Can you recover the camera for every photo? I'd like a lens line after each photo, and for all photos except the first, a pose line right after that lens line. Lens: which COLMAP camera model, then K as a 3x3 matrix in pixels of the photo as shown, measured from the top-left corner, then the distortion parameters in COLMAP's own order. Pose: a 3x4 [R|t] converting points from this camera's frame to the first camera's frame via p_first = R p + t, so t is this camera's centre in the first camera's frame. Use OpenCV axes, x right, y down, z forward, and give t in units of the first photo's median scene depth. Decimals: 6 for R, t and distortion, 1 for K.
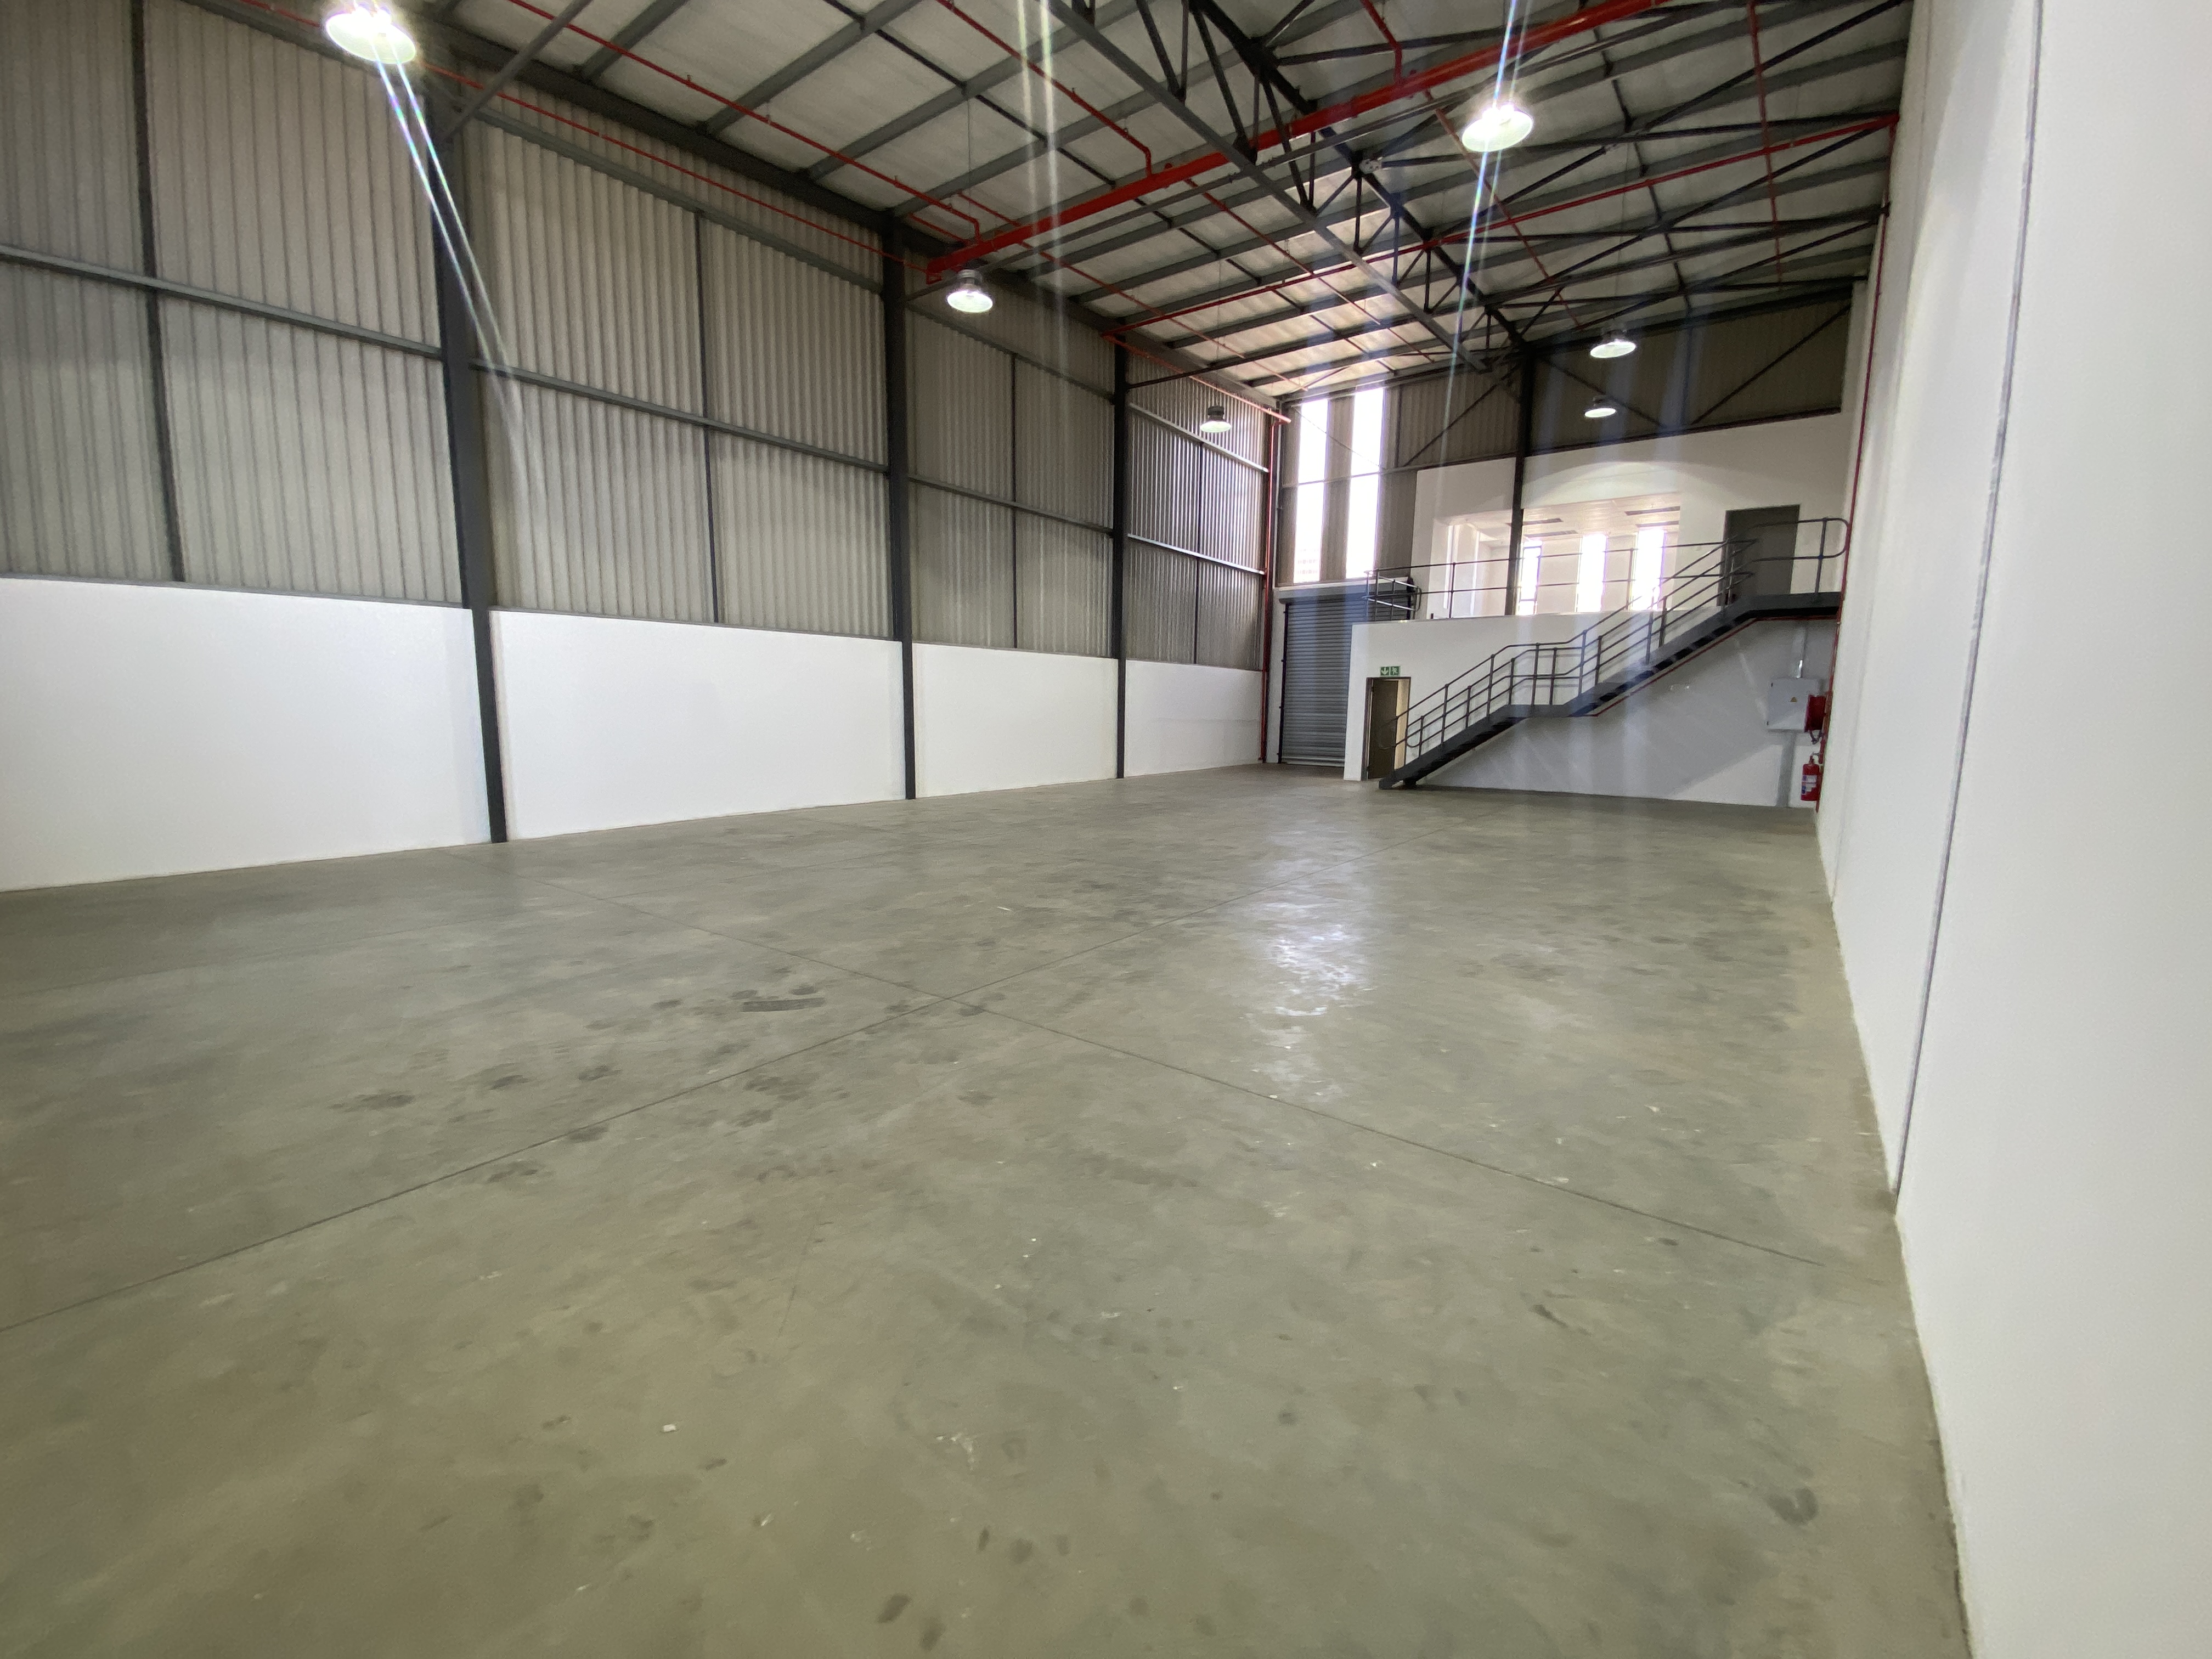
lens RADIAL K [[889.7, 0, 1099.1], [0, 889.7, 840.3], [0, 0, 1]] dist [0.034598, -0.033987]
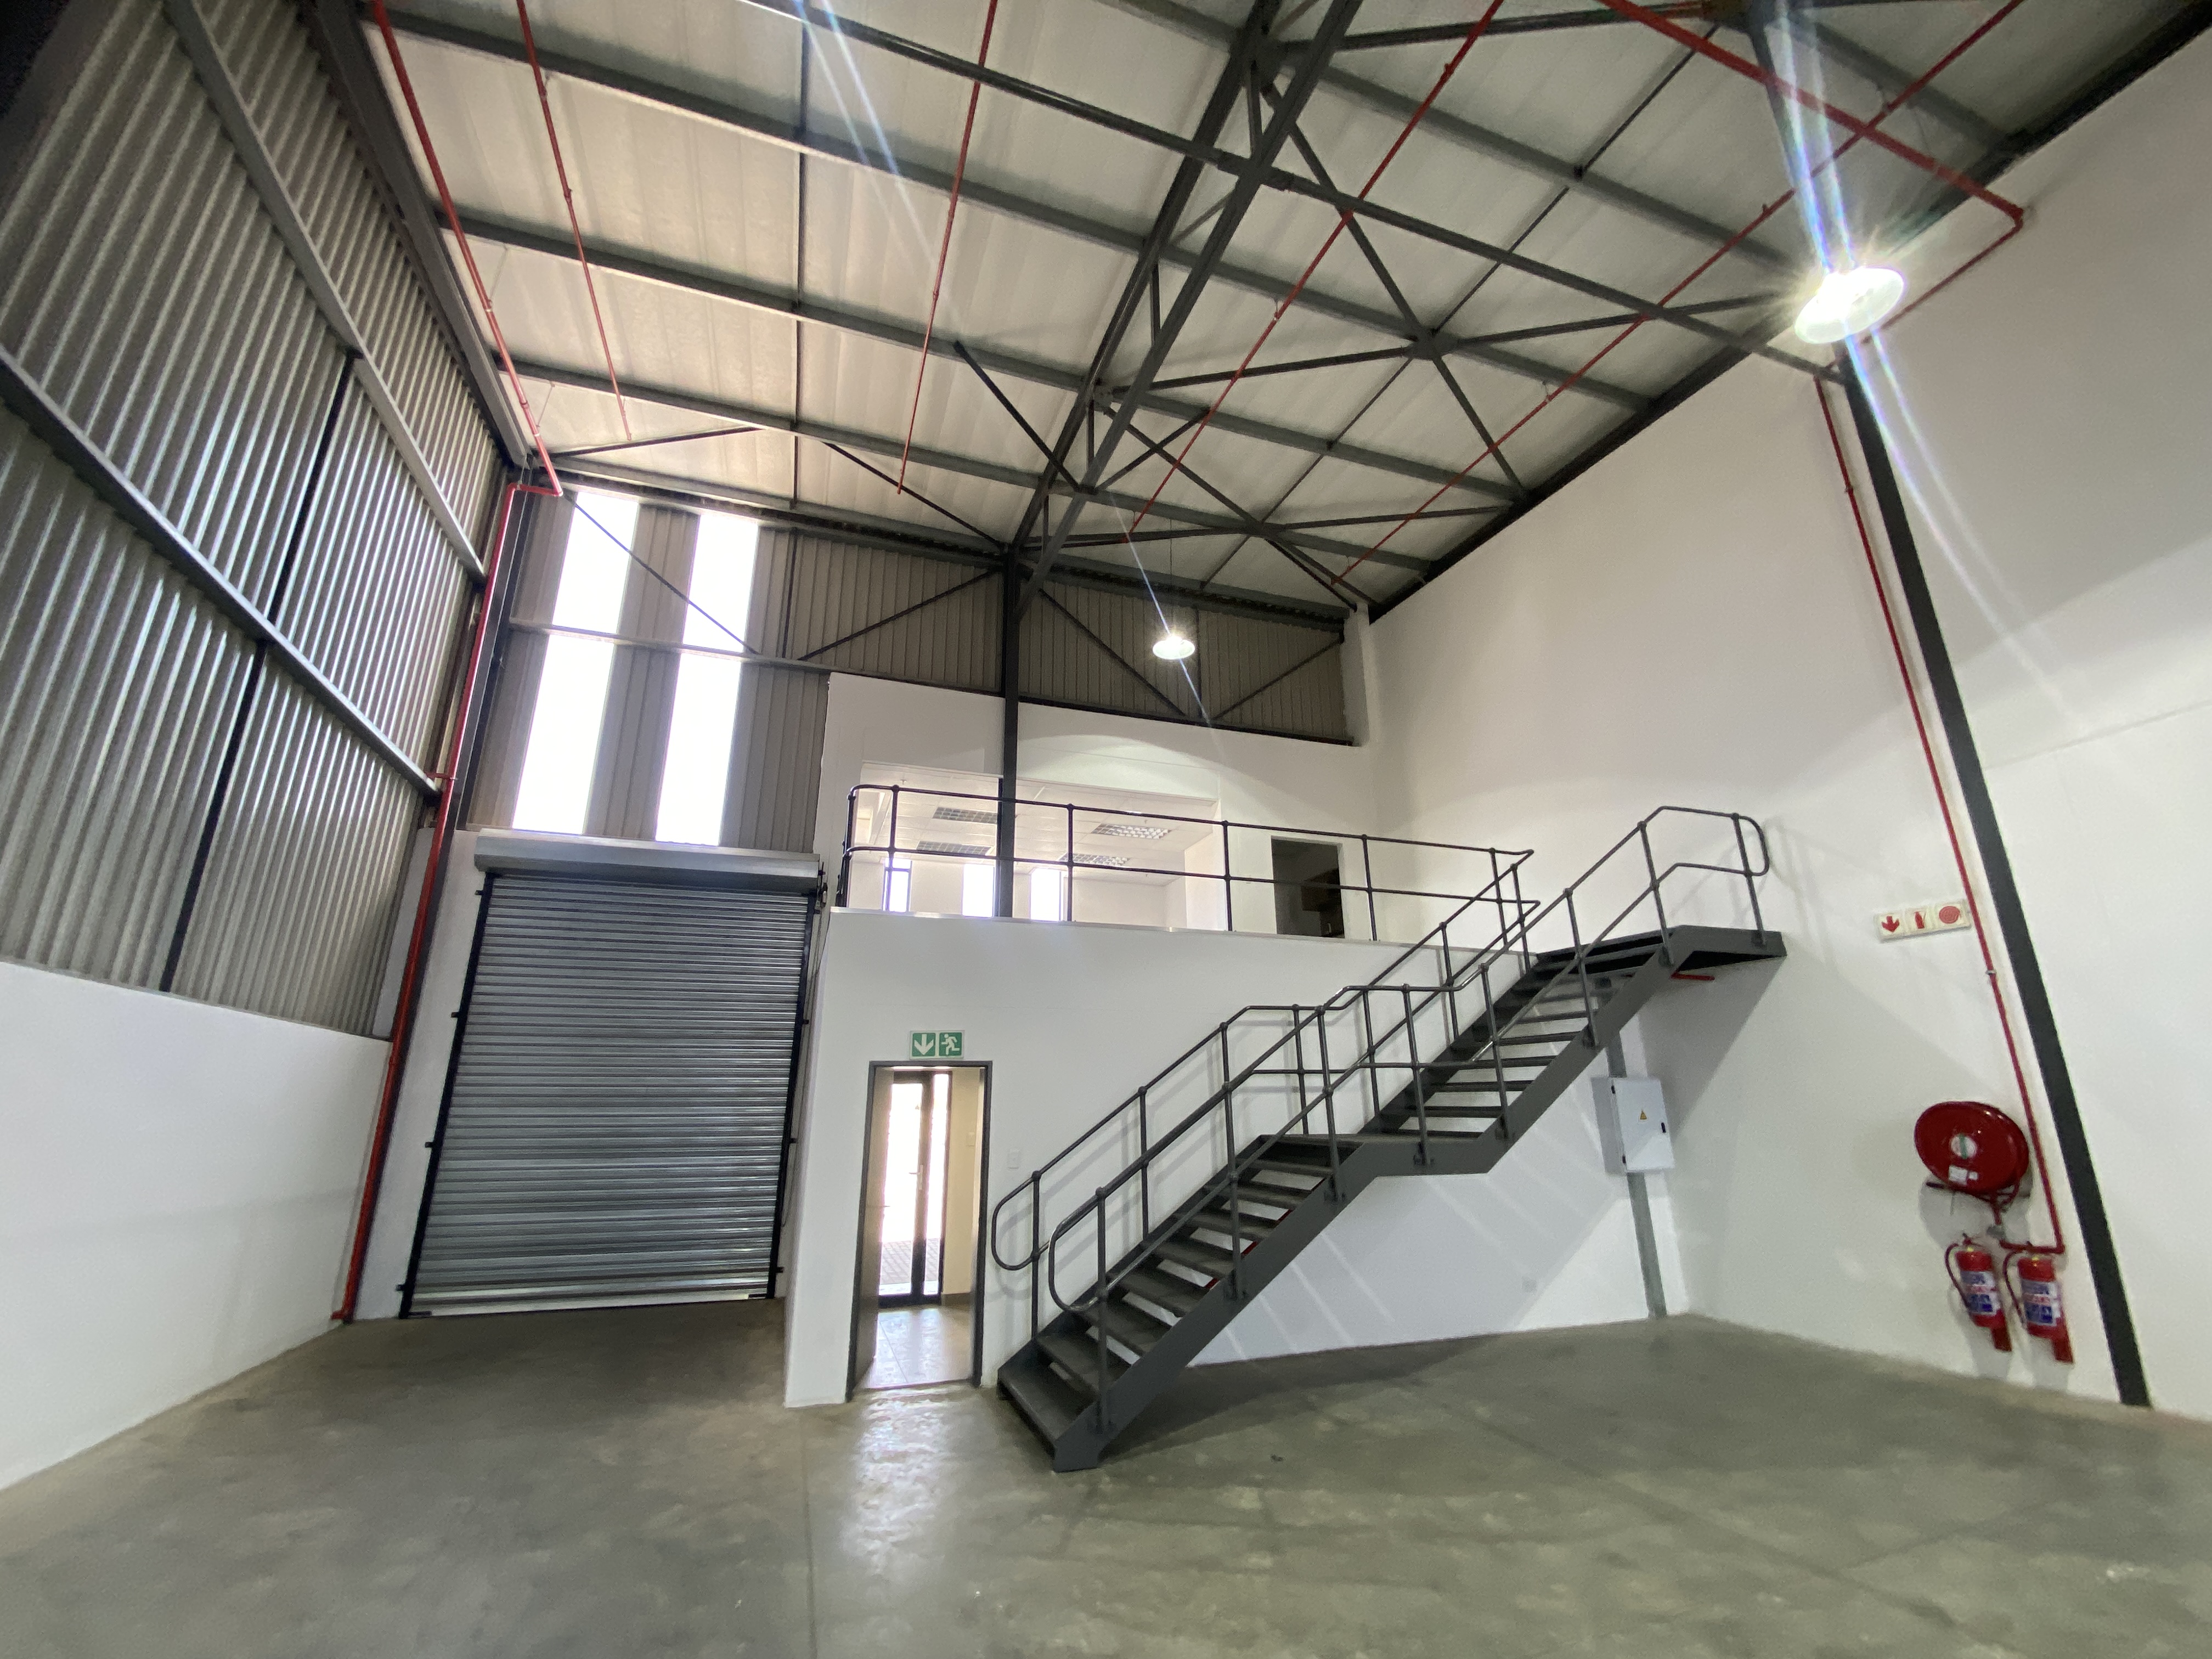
lens RADIAL K [[896.3, 0, 1102.5], [0, 896.3, 827.8], [0, 0, 1]] dist [0.028816, -0.024024]
pose [[0.565156, 0.230812, 0.792038, 0.041274], [0.136701, 0.920592, -0.365818, -0.103437], [-0.813579, 0.315016, 0.488726, 0.598248]]
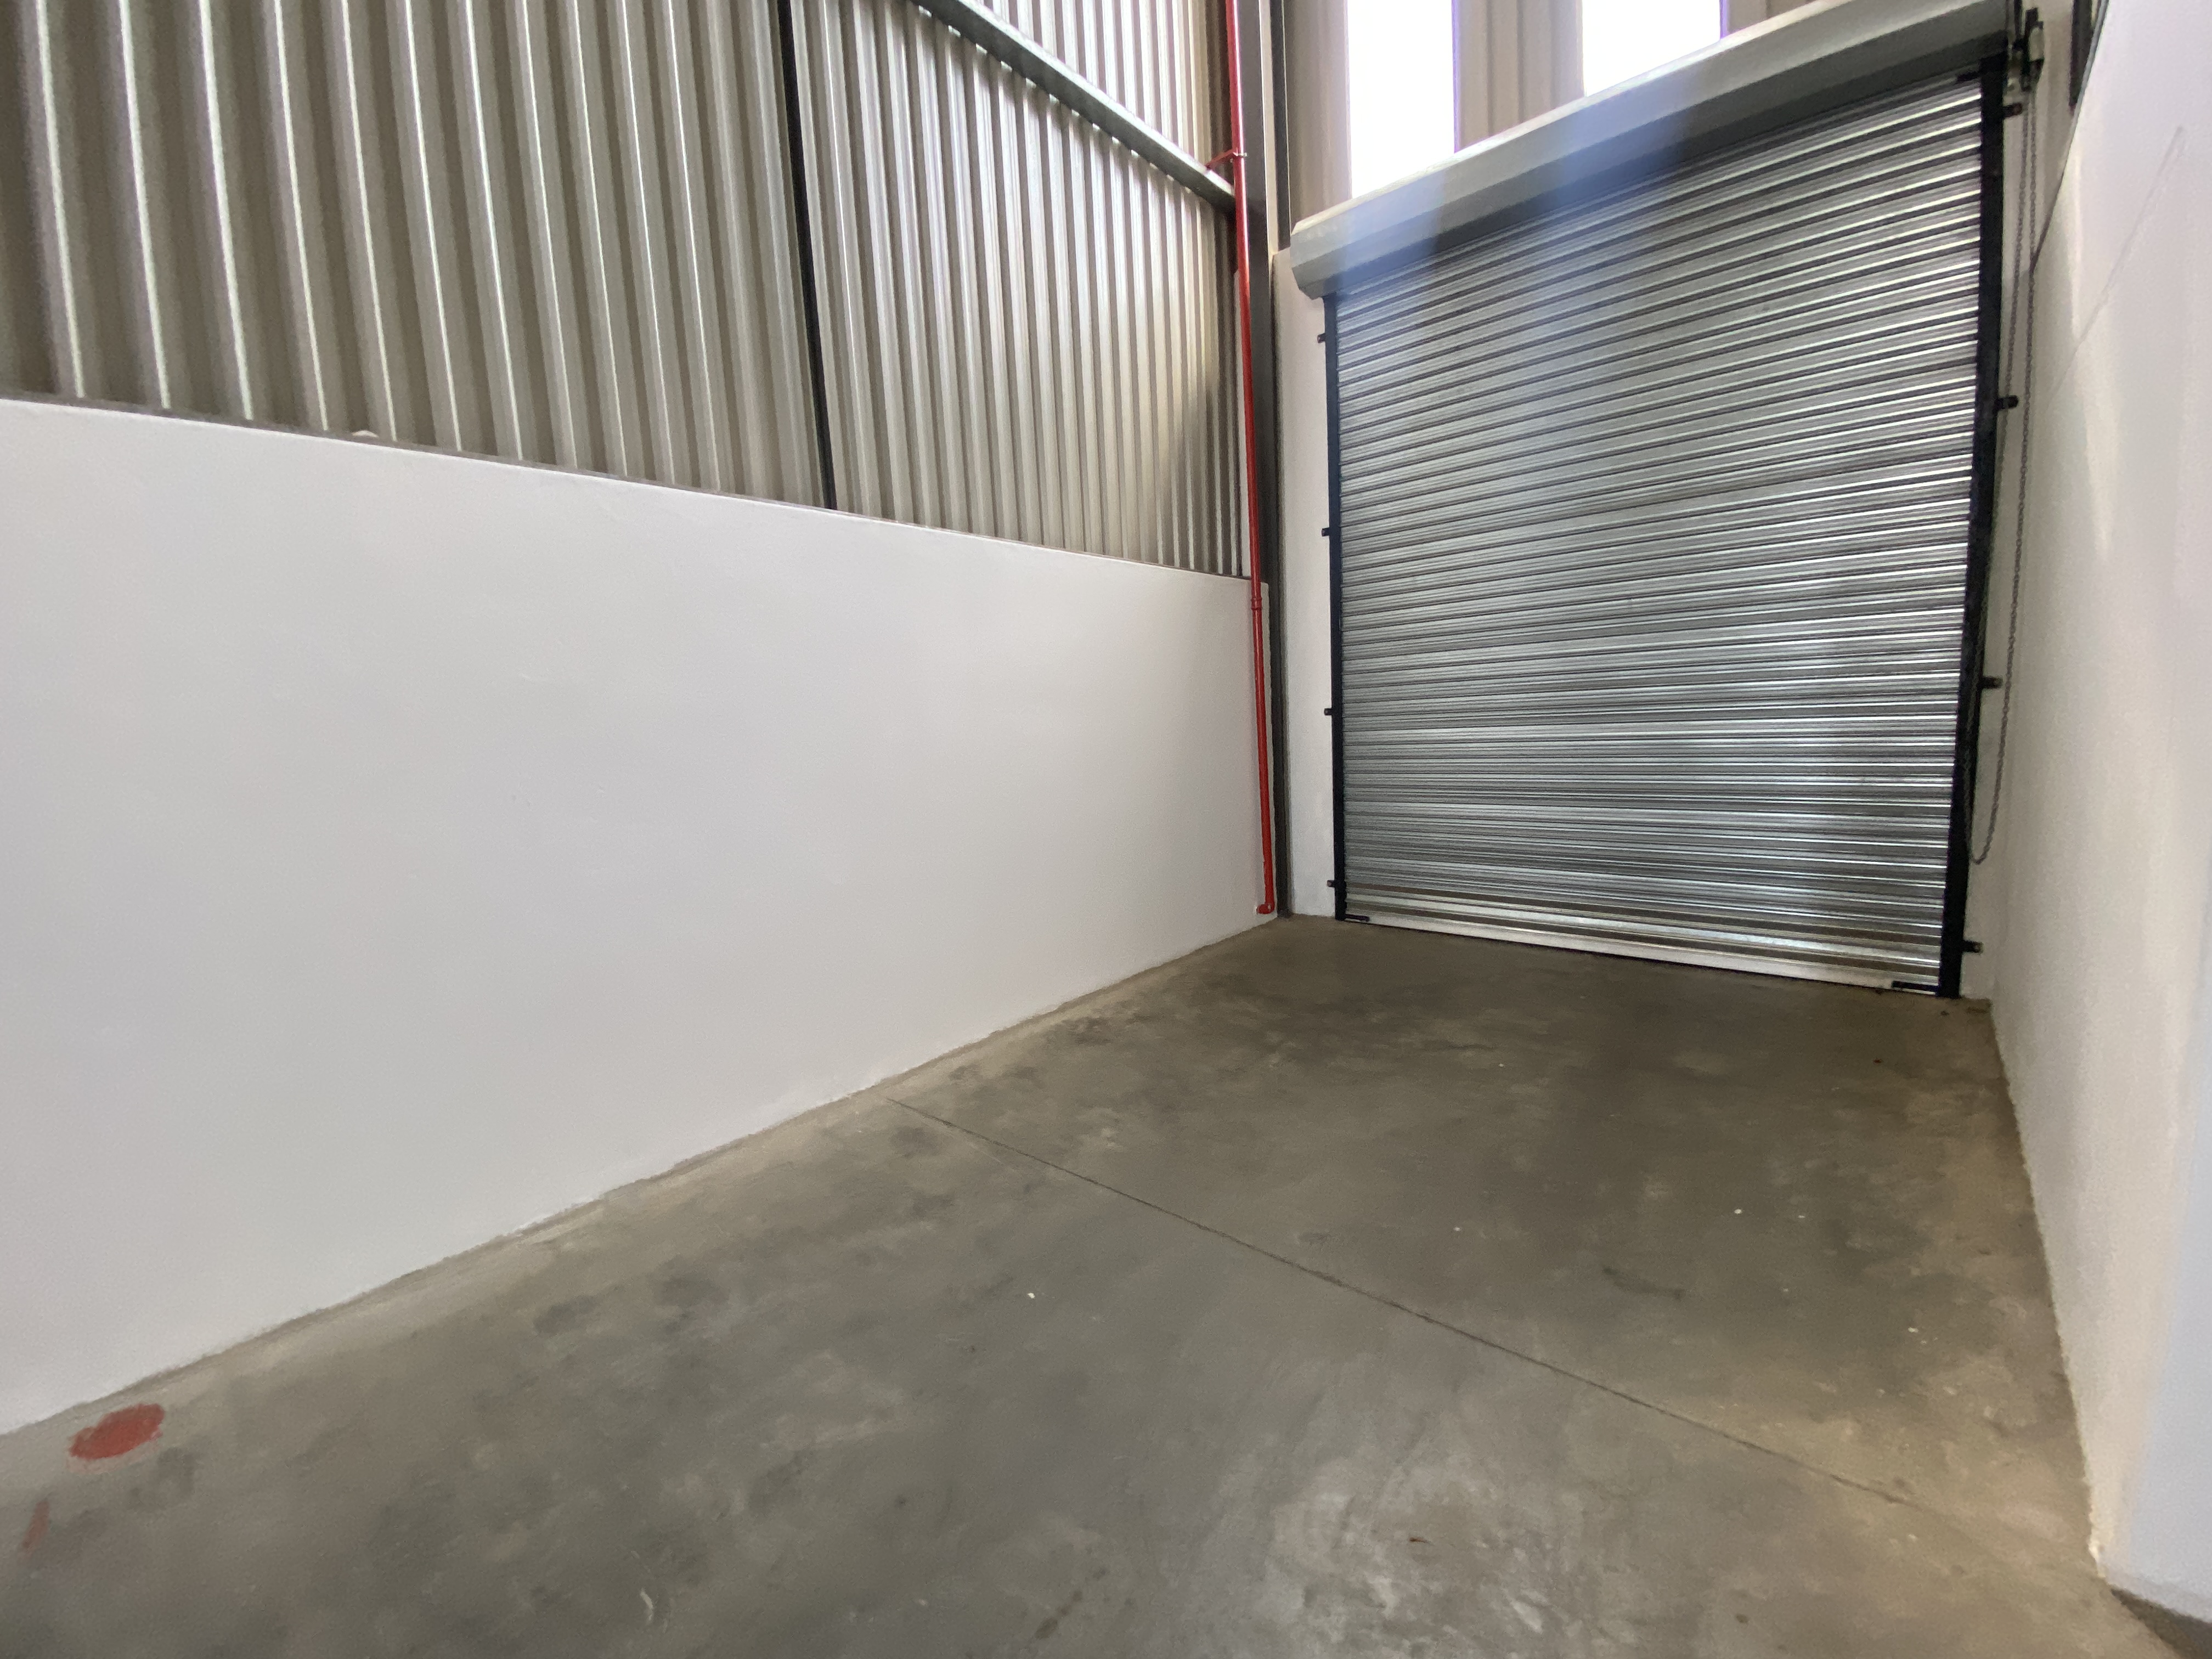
lens RADIAL K [[867.0, 0, 1106.0], [0, 867.0, 829.5], [0, 0, 1]] dist [0.011332, -0.017184]
pose [[0.993728, -0.053655, -0.098112, 0.171342], [0.051489, 0.998374, -0.024479, -0.118892], [0.099266, 0.019274, 0.994874, 0.787407]]
